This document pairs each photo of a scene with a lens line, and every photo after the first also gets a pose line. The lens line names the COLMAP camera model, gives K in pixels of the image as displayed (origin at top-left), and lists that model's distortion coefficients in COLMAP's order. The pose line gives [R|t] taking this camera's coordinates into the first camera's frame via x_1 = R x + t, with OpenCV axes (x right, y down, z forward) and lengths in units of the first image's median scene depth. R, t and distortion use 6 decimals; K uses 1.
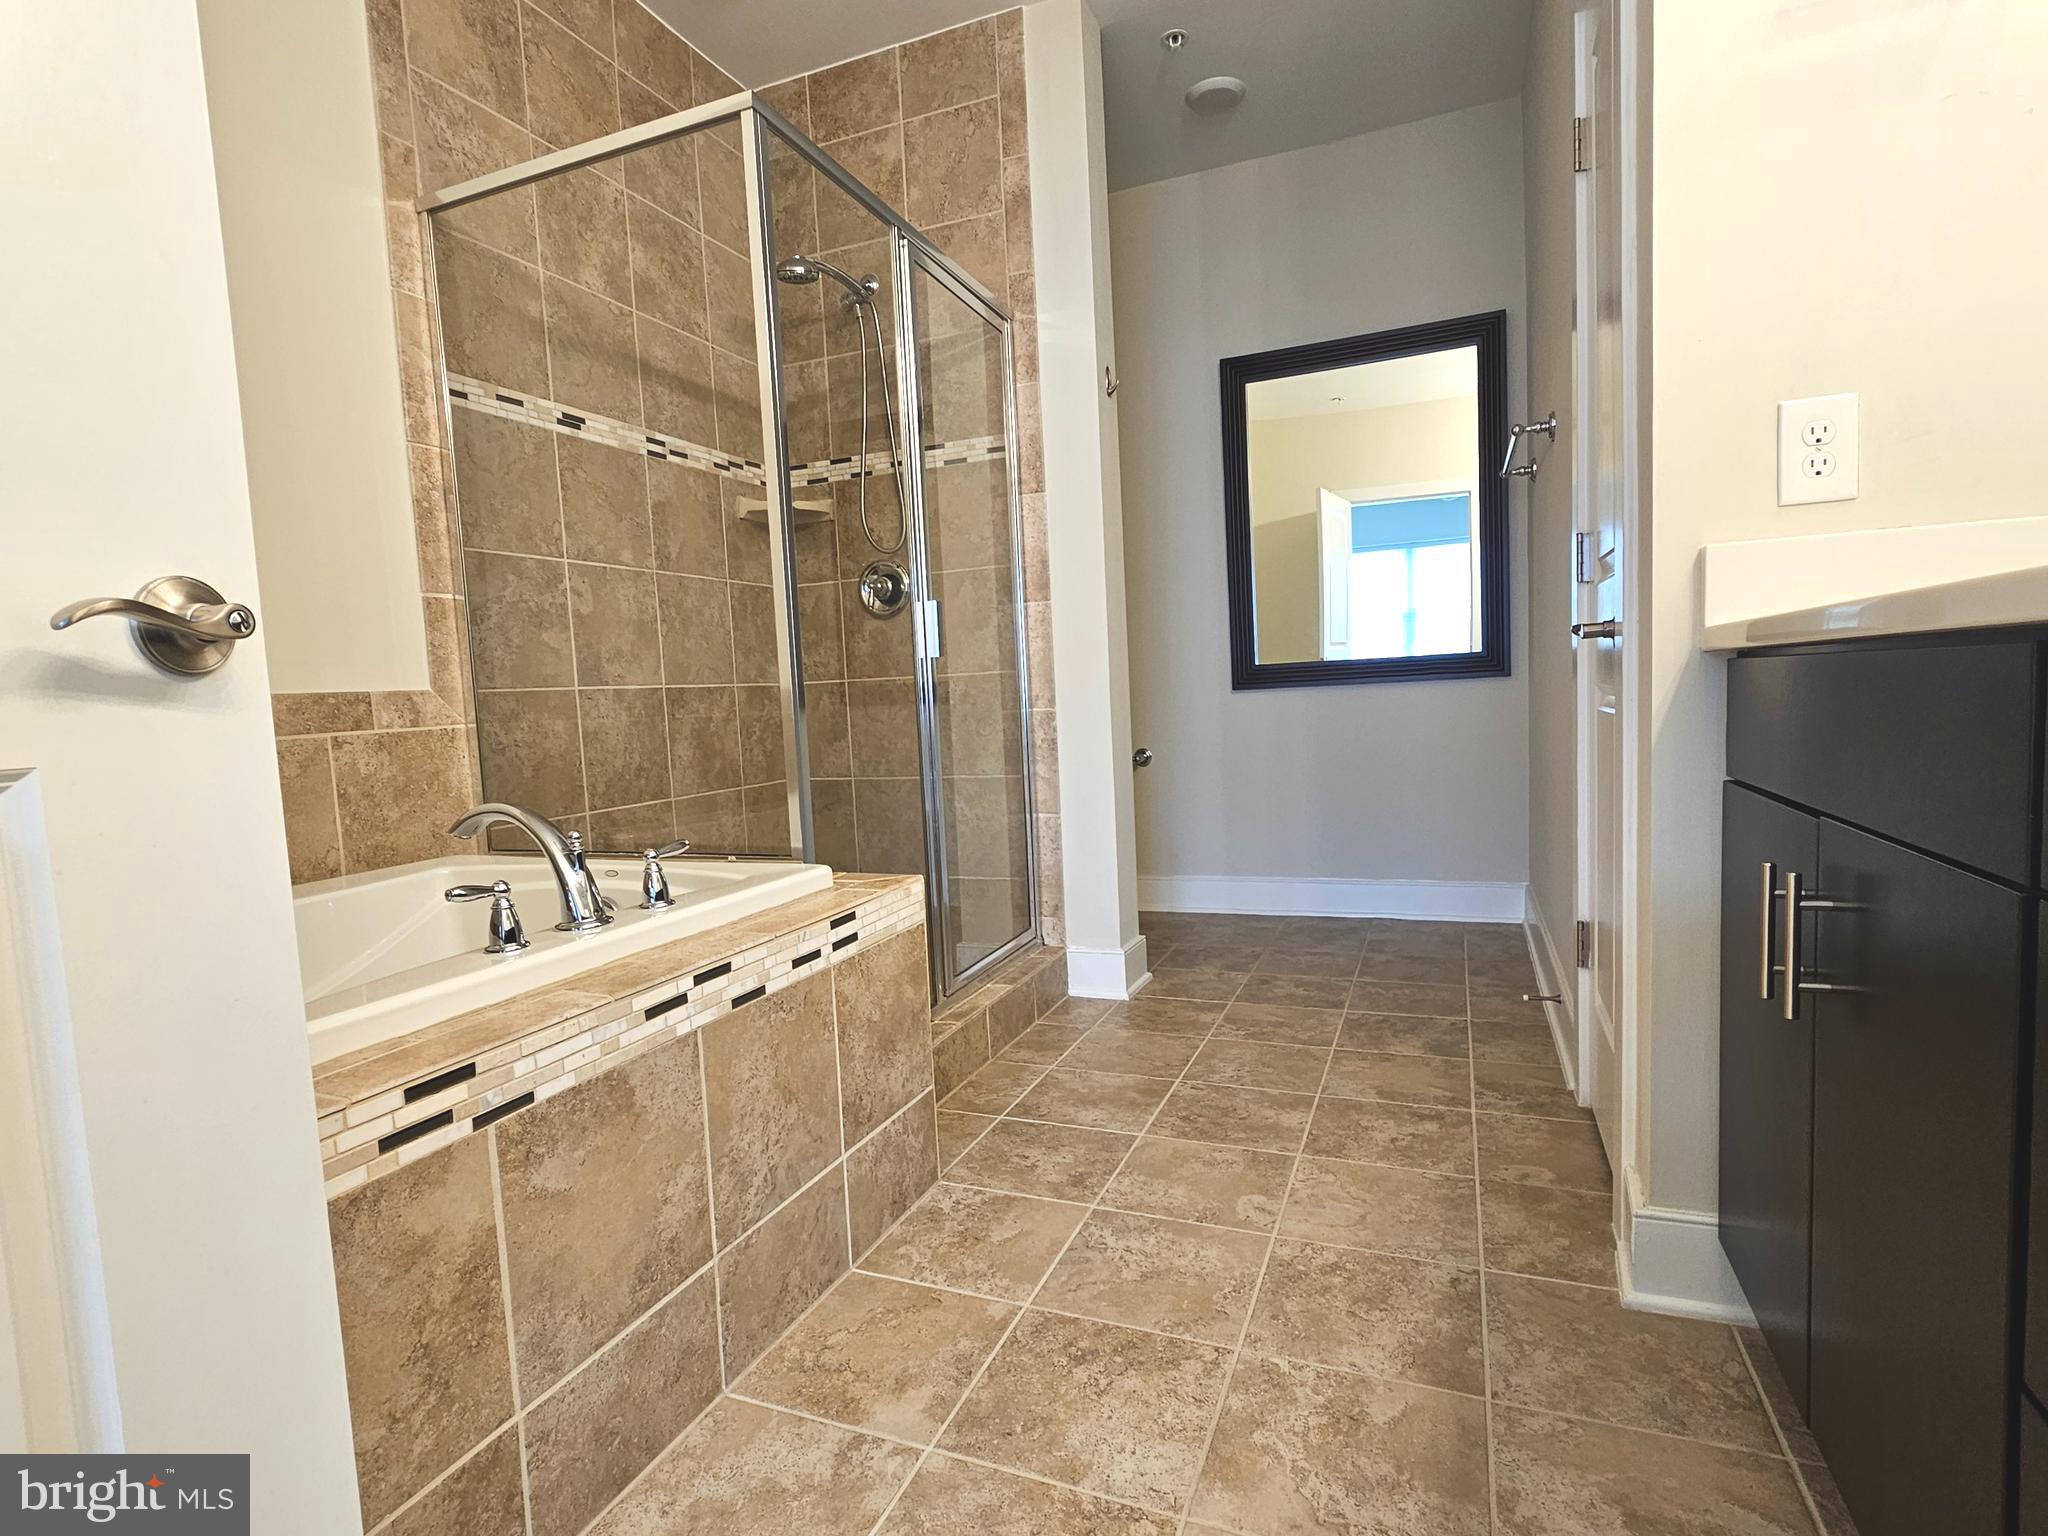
lens RADIAL K [[1039.6, 0, 1017.6], [0, 1039.6, 778.2], [0, 0, 1]] dist [-0.001301, 0.000779]
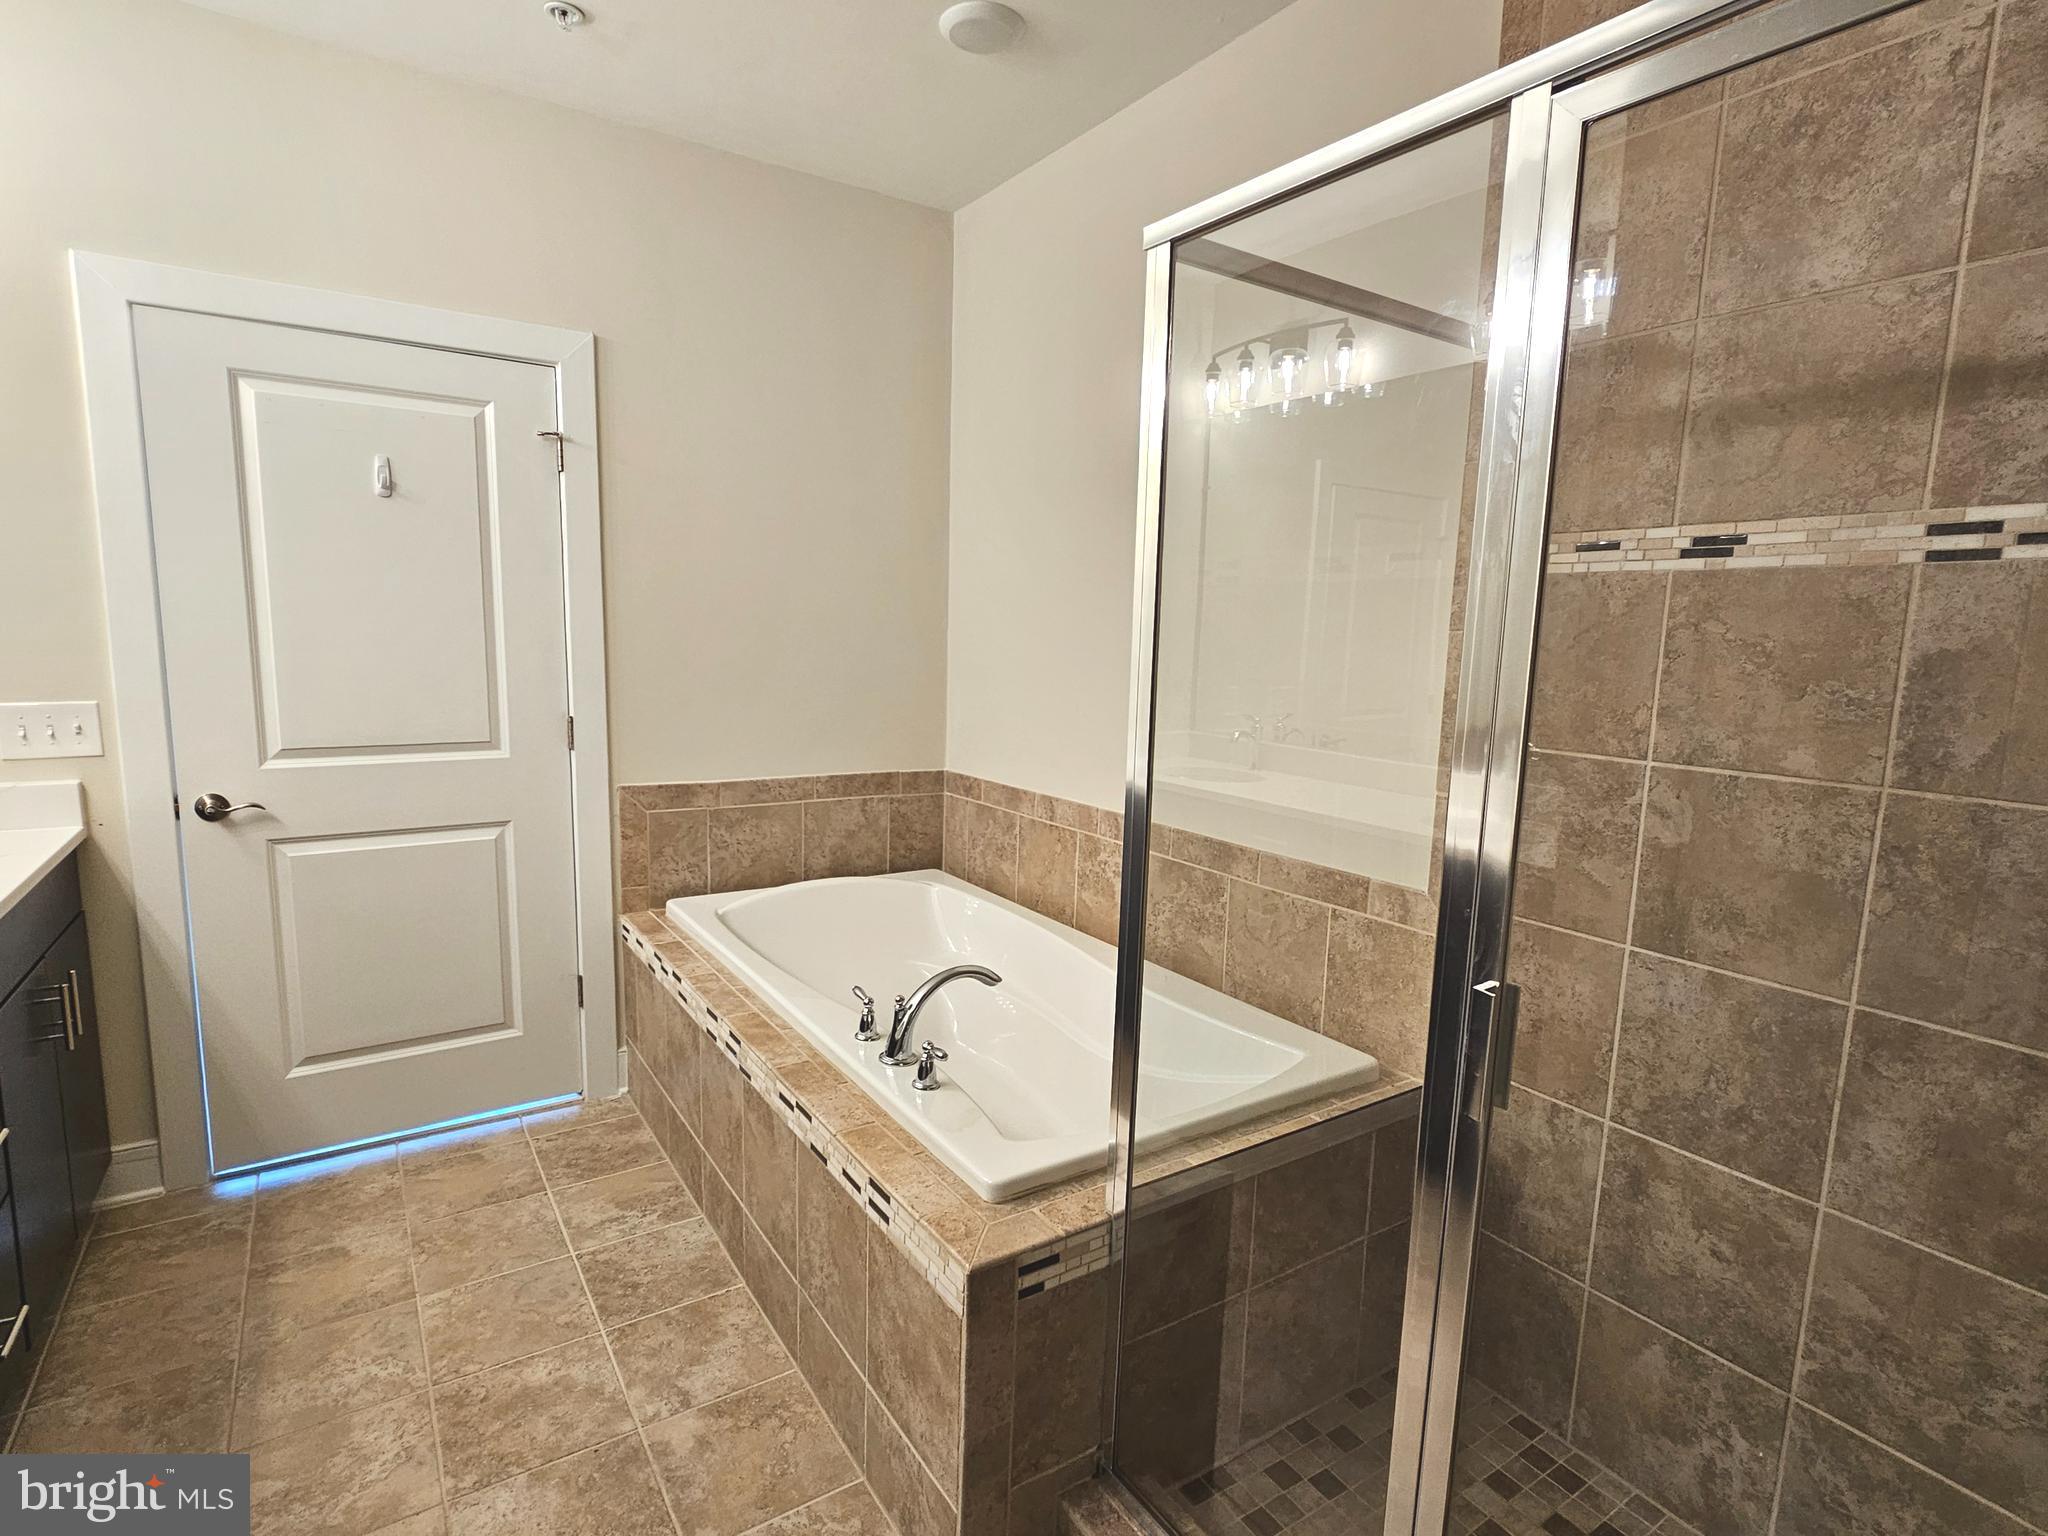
lens RADIAL K [[1039.6, 0, 1014.6], [0, 1039.6, 778.8], [0, 0, 1]] dist [-0.001301, 0.000779]
pose [[-0.564224, 0.148560, -0.812146, 0.397371], [-0.070520, 0.971411, 0.226686, -0.375274], [0.822604, 0.185175, -0.537617, 1.192722]]
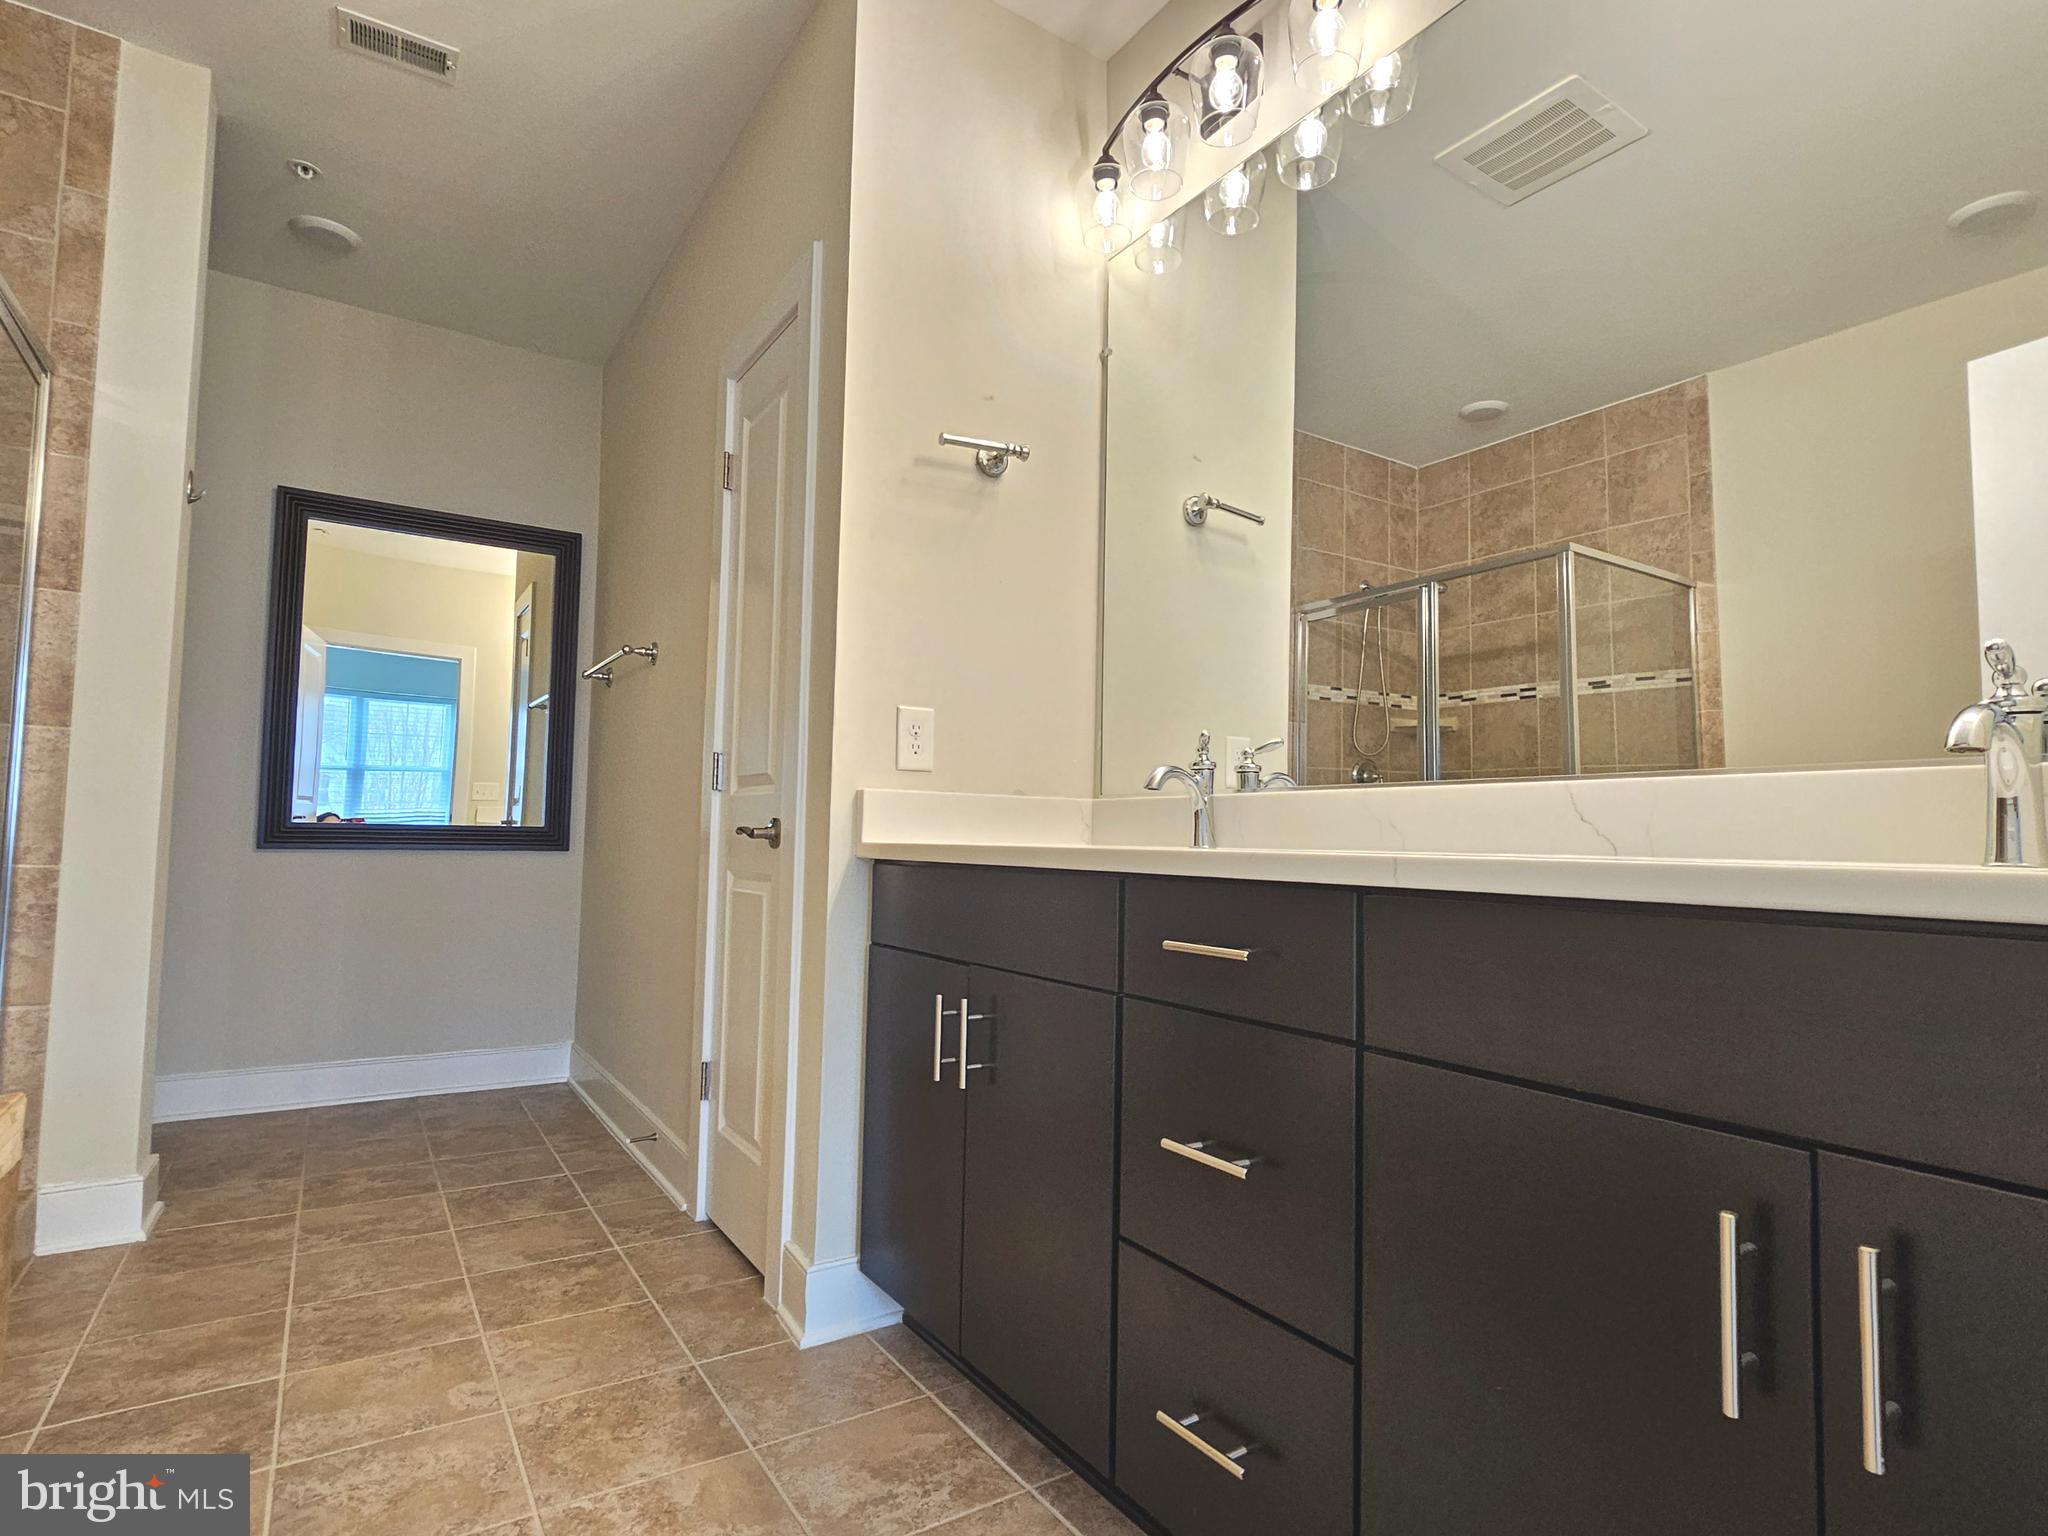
lens RADIAL K [[1039.6, 0, 1013.4], [0, 1039.6, 771.4], [0, 0, 1]] dist [-0.001301, 0.000779]
pose [[0.567300, 0.116366, 0.815248, -0.281207], [0.017611, 0.988026, -0.153282, -0.007578], [-0.823323, 0.101314, 0.558458, -0.025718]]
